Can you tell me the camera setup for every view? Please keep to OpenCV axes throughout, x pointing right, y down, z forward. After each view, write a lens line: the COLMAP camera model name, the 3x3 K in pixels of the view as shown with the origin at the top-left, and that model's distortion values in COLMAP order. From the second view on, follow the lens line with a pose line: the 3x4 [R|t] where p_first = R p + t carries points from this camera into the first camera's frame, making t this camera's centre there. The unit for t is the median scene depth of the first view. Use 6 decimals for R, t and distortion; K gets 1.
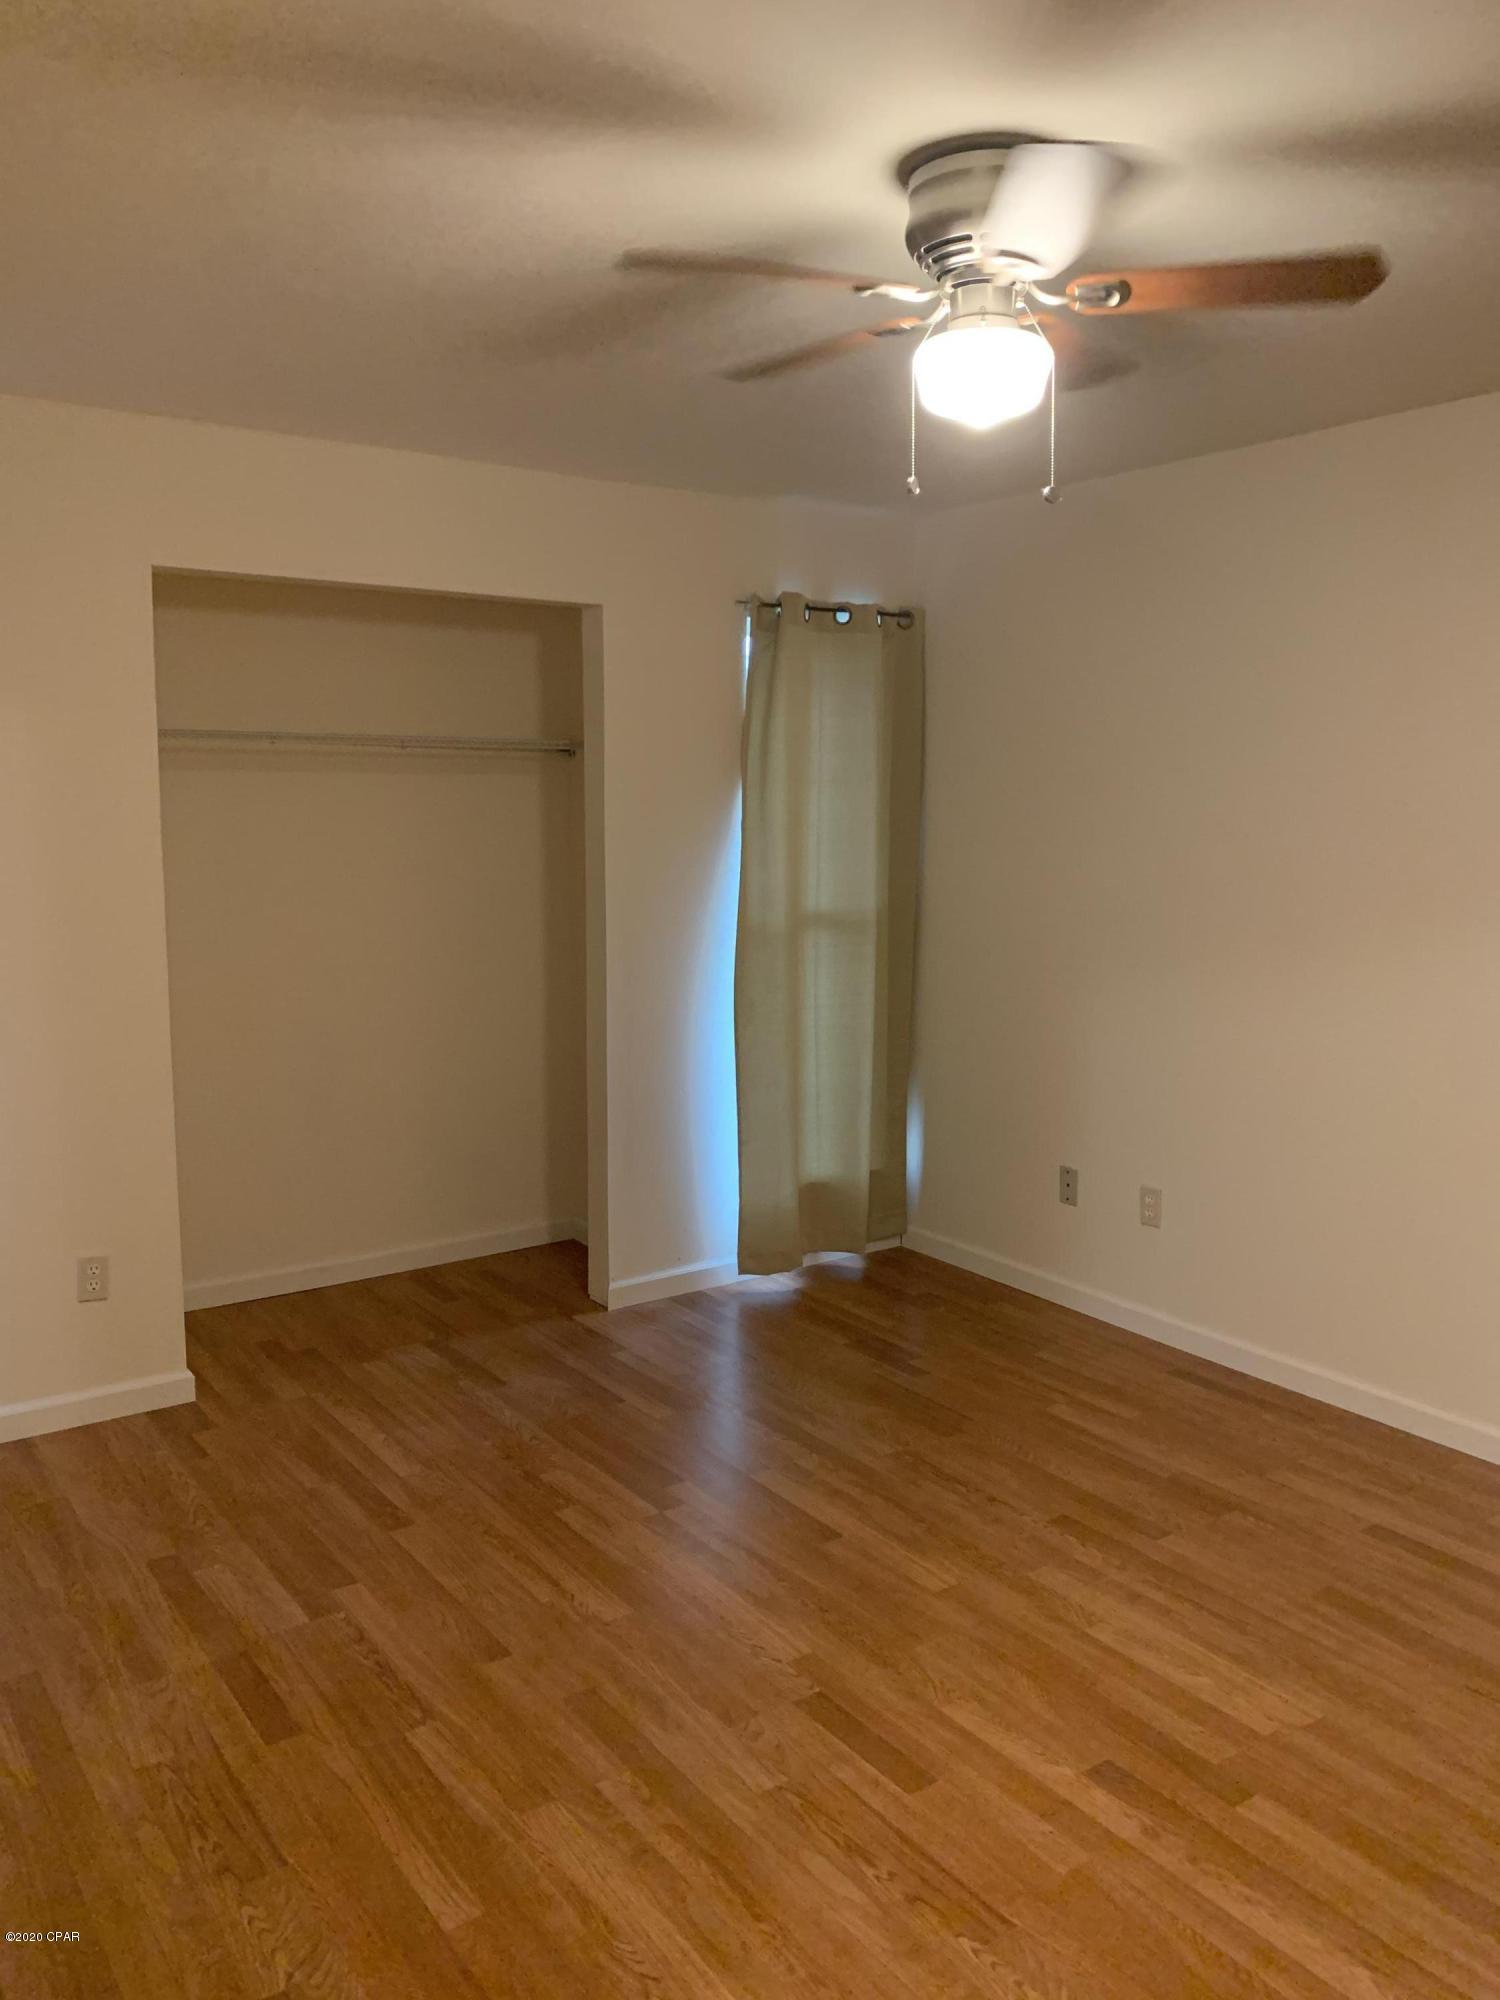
lens RADIAL K [[1537.8, 0, 751.0], [0, 1537.8, 1003.6], [0, 0, 1]] dist [0.044301, -0.060165]
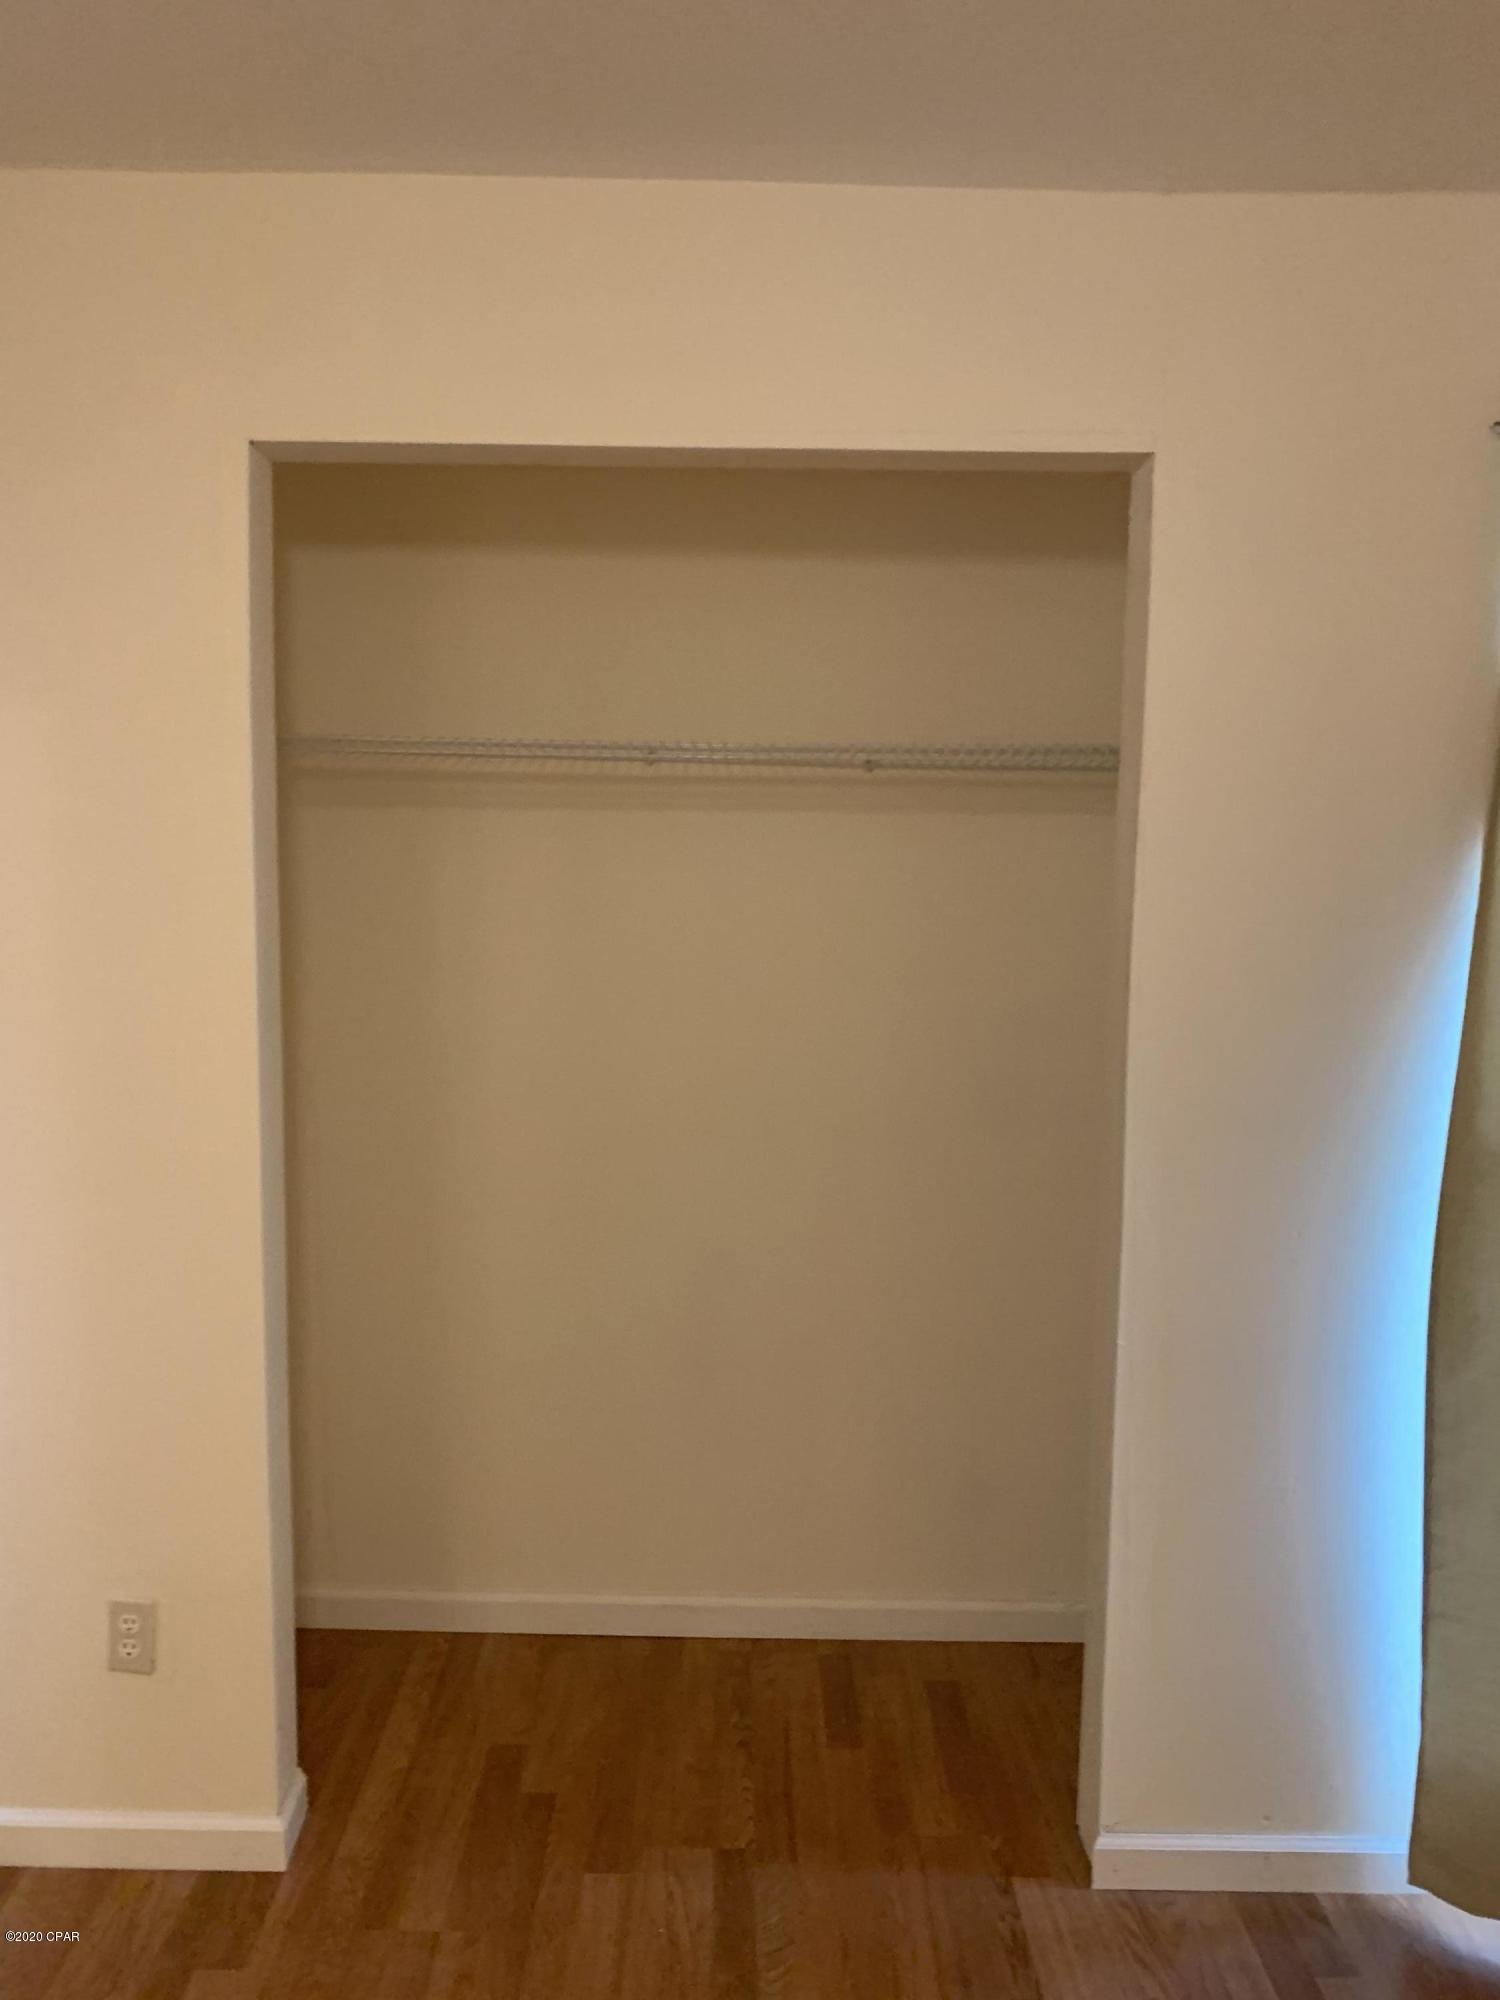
lens RADIAL K [[1537.8, 0, 750.7], [0, 1537.8, 998.4], [0, 0, 1]] dist [0.044301, -0.060165]
pose [[0.817220, 0.080741, -0.570642, 0.127497], [-0.096873, 0.995295, 0.002094, -0.123320], [0.568126, 0.053568, 0.821196, 0.803637]]
